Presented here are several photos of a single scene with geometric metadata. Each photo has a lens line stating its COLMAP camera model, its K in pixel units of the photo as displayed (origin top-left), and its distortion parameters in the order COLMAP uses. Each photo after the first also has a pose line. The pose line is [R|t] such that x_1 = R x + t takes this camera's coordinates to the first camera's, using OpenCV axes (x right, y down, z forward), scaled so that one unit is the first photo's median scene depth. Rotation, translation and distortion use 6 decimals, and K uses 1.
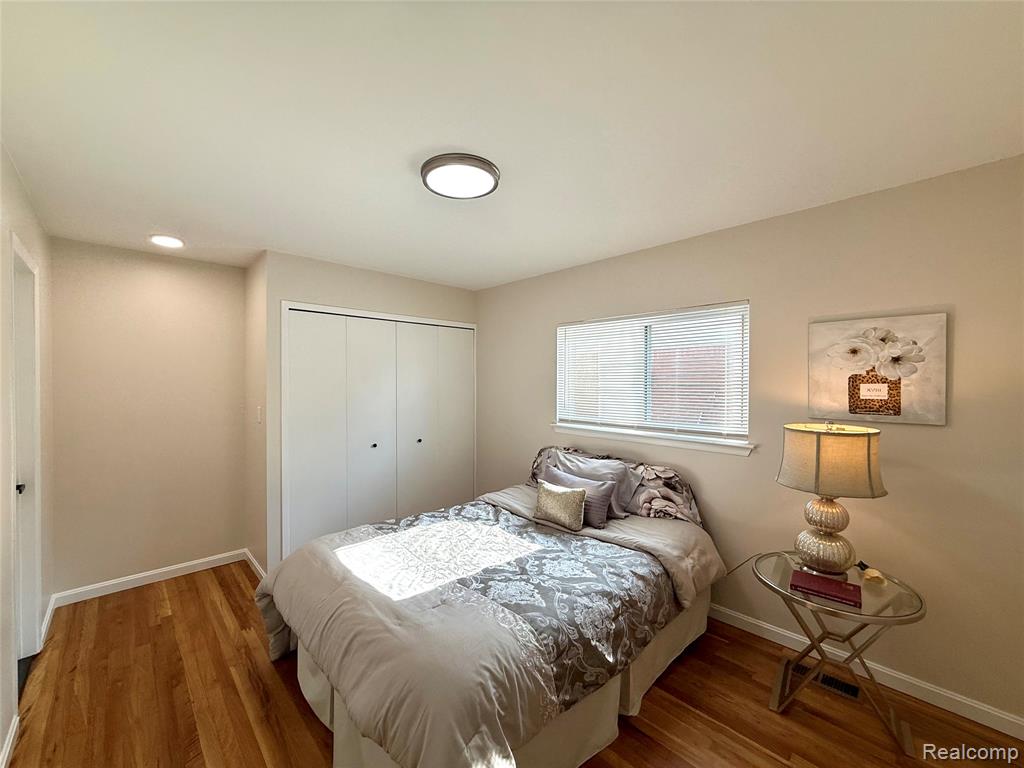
lens RADIAL K [[410.4, 0, 510.4], [0, 410.4, 384.5], [0, 0, 1]] dist [-0.000073, 0.000697]
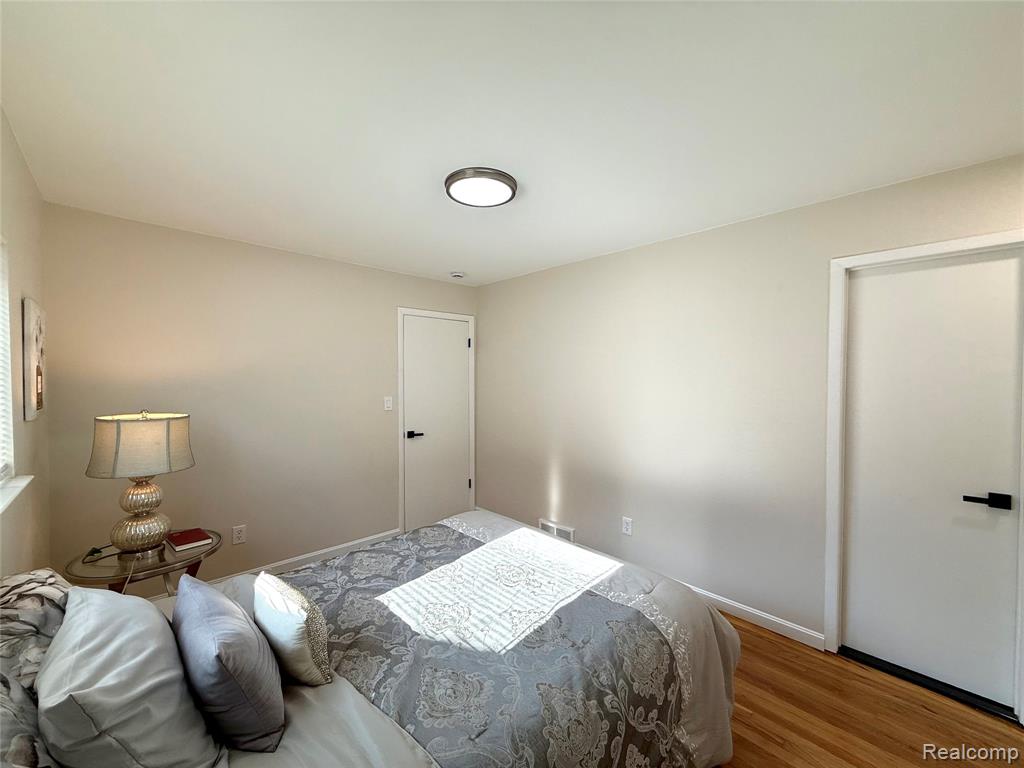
lens RADIAL K [[410.4, 0, 511.4], [0, 410.4, 382.4], [0, 0, 1]] dist [-0.000073, 0.000697]
pose [[-0.999982, -0.004817, -0.003678, -0.179902], [-0.004909, 0.999665, 0.025398, -0.017255], [0.003555, 0.025416, -0.999671, 1.896061]]
